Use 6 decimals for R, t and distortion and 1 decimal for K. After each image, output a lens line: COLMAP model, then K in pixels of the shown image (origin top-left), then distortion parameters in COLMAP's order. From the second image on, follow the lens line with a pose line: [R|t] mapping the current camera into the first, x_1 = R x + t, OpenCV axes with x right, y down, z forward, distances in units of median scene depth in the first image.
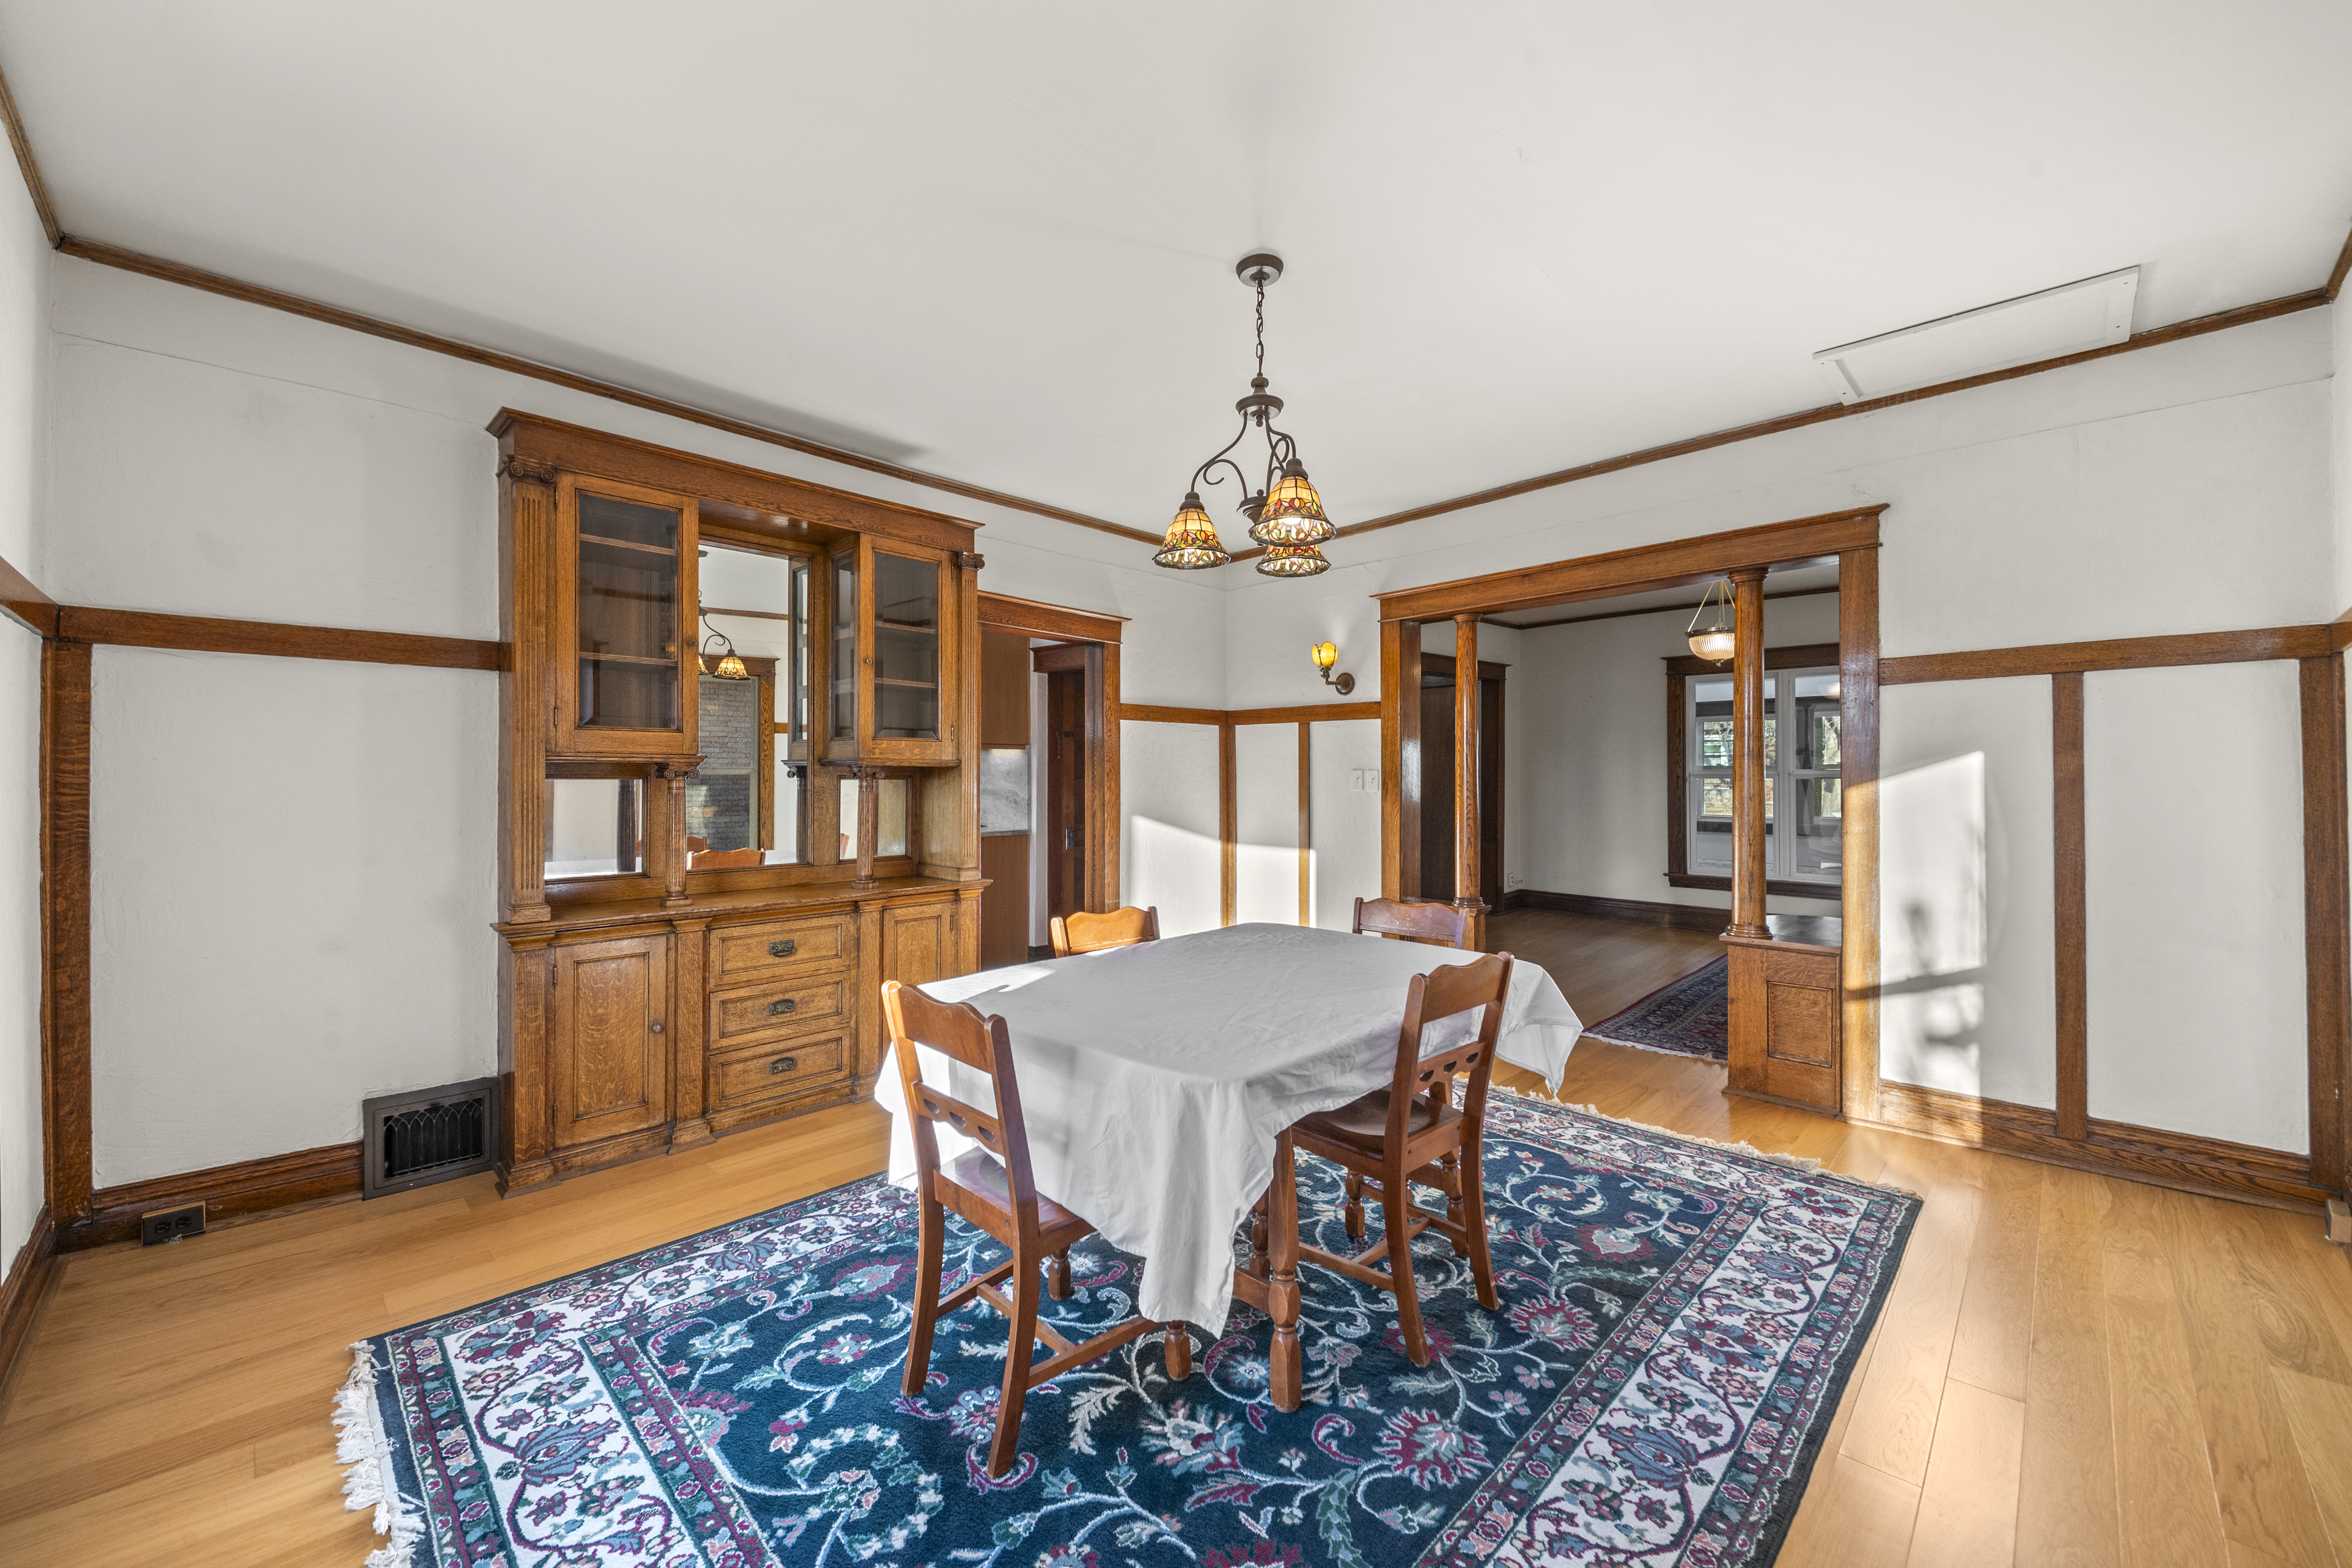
lens RADIAL K [[913.1, 0, 1171.9], [0, 913.1, 767.5], [0, 0, 1]] dist [0.007596, -0.000332]
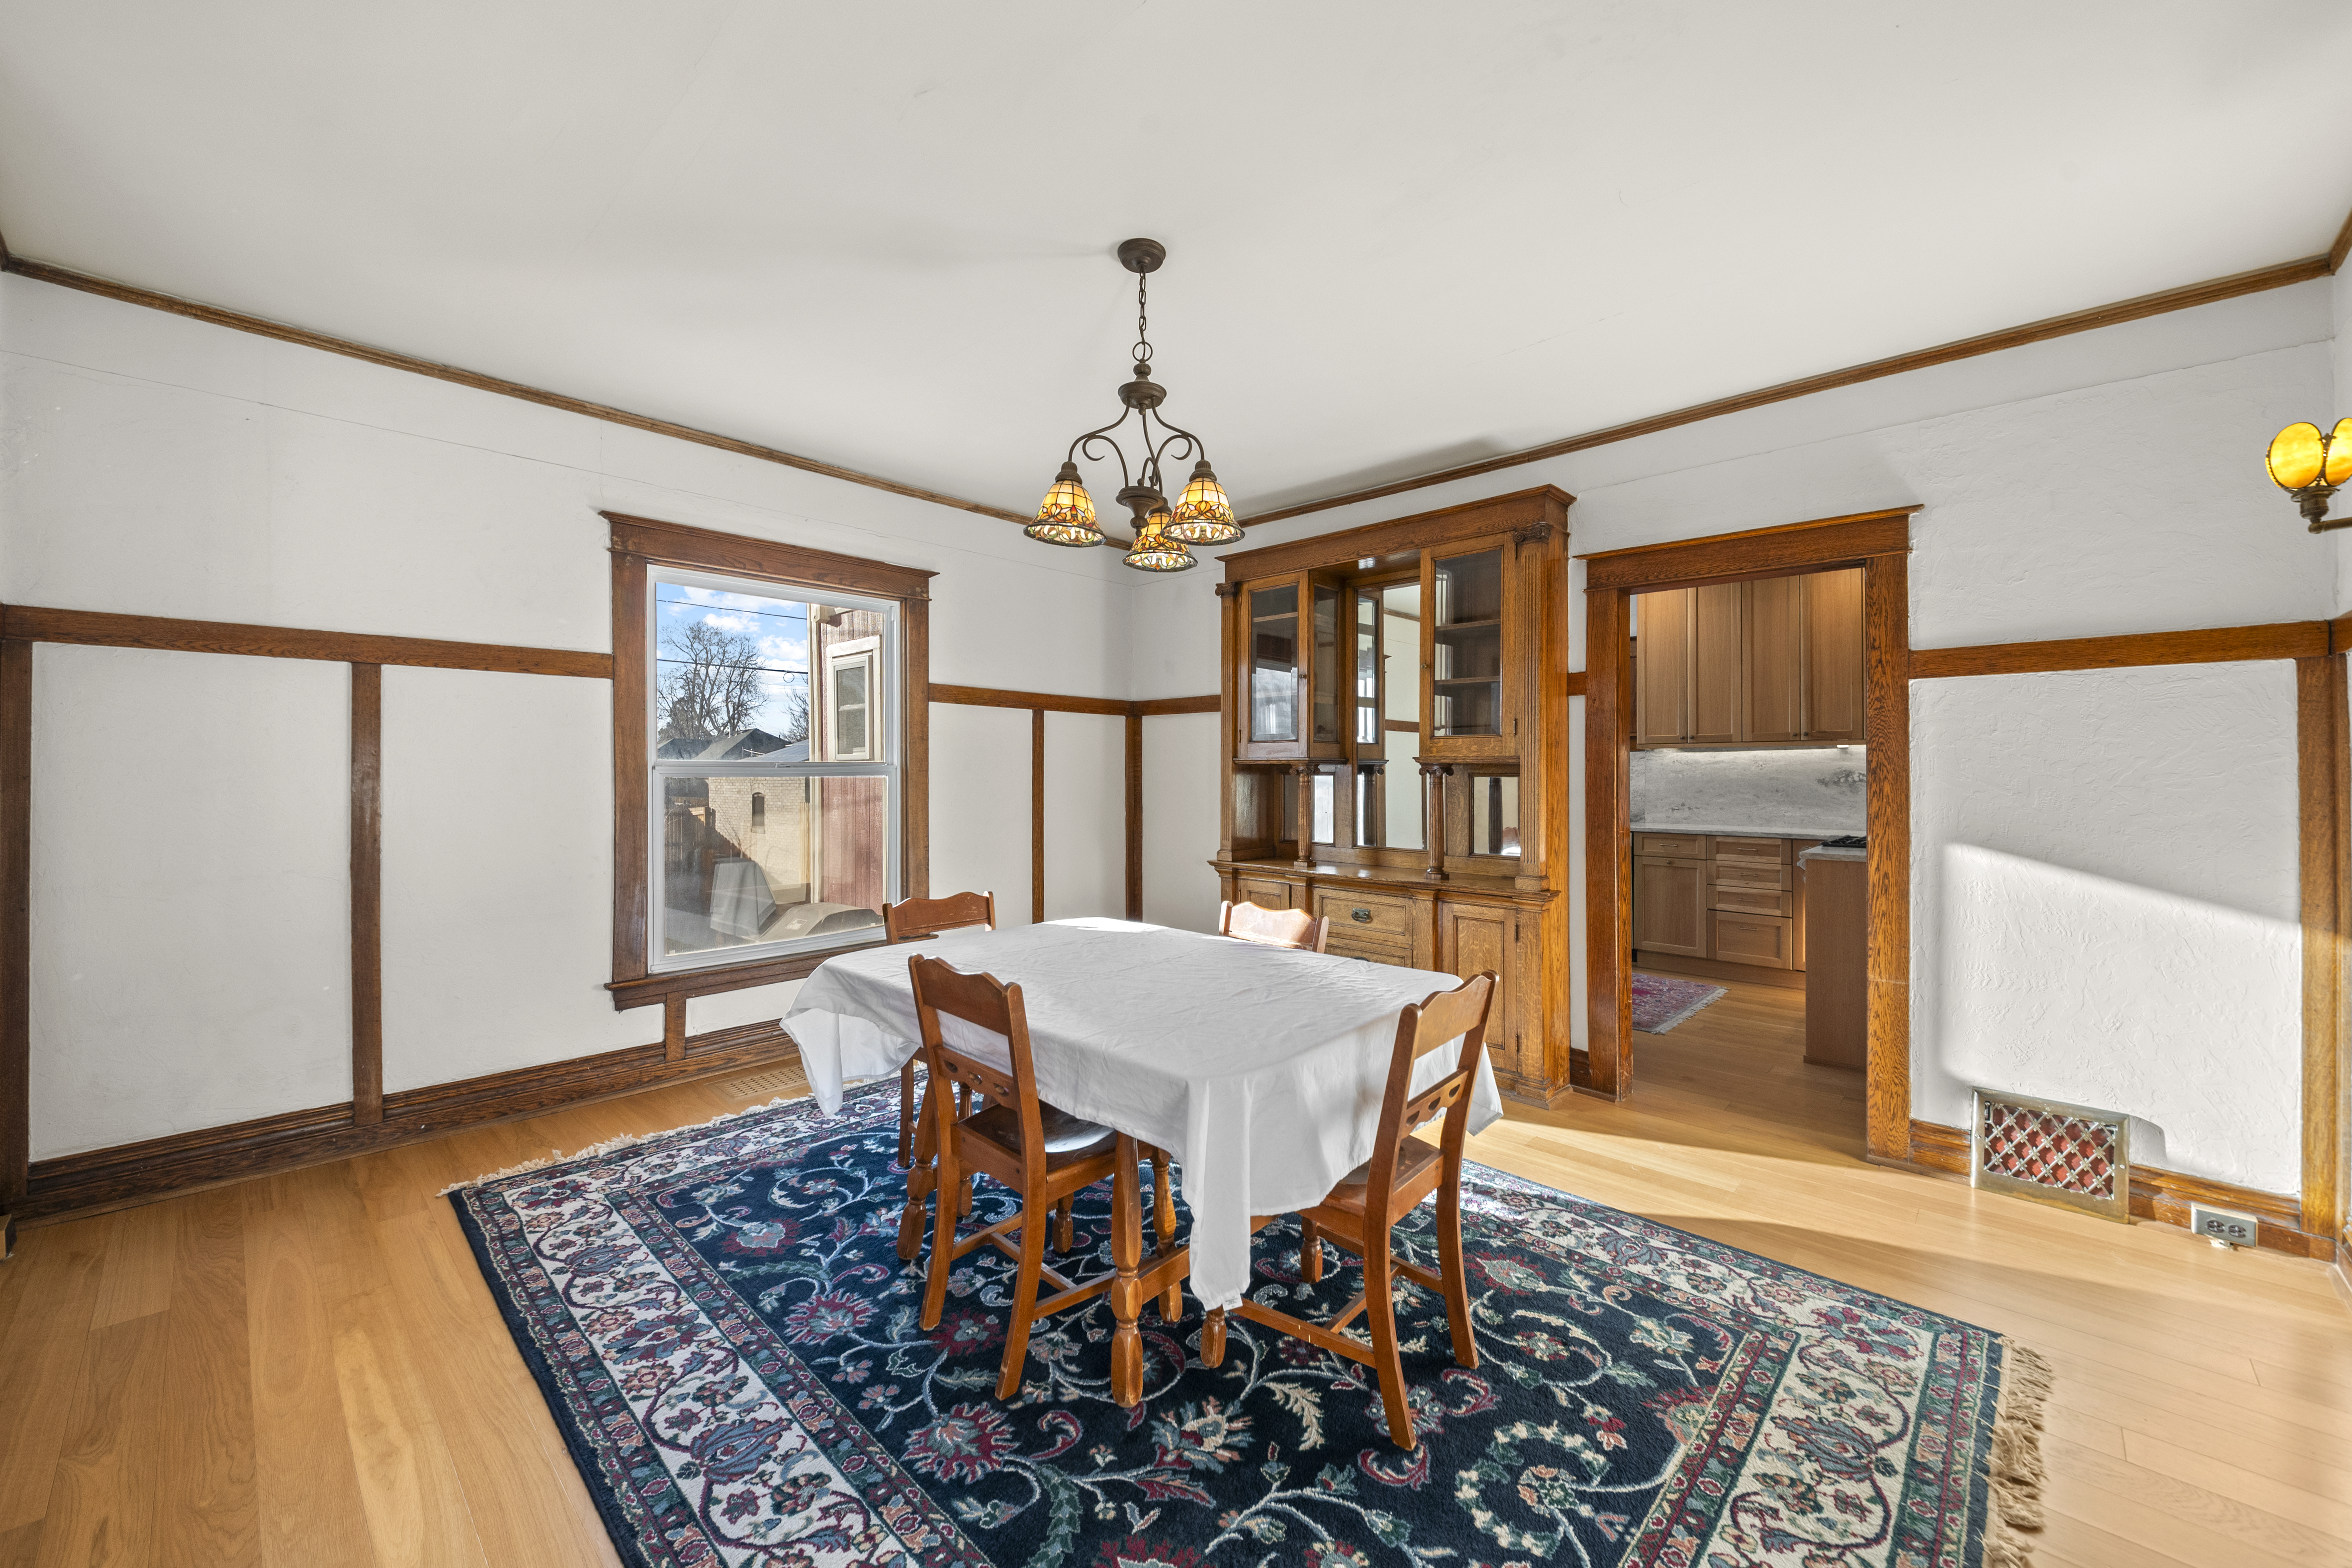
lens RADIAL K [[898.5, 0, 1173.0], [0, 898.5, 774.2], [0, 0, 1]] dist [0.001320, -0.000044]
pose [[0.027577, 0.006213, -0.999600, 1.425198], [-0.006870, 0.999958, 0.006026, 0.013713], [0.999596, 0.006701, 0.027618, 1.367079]]
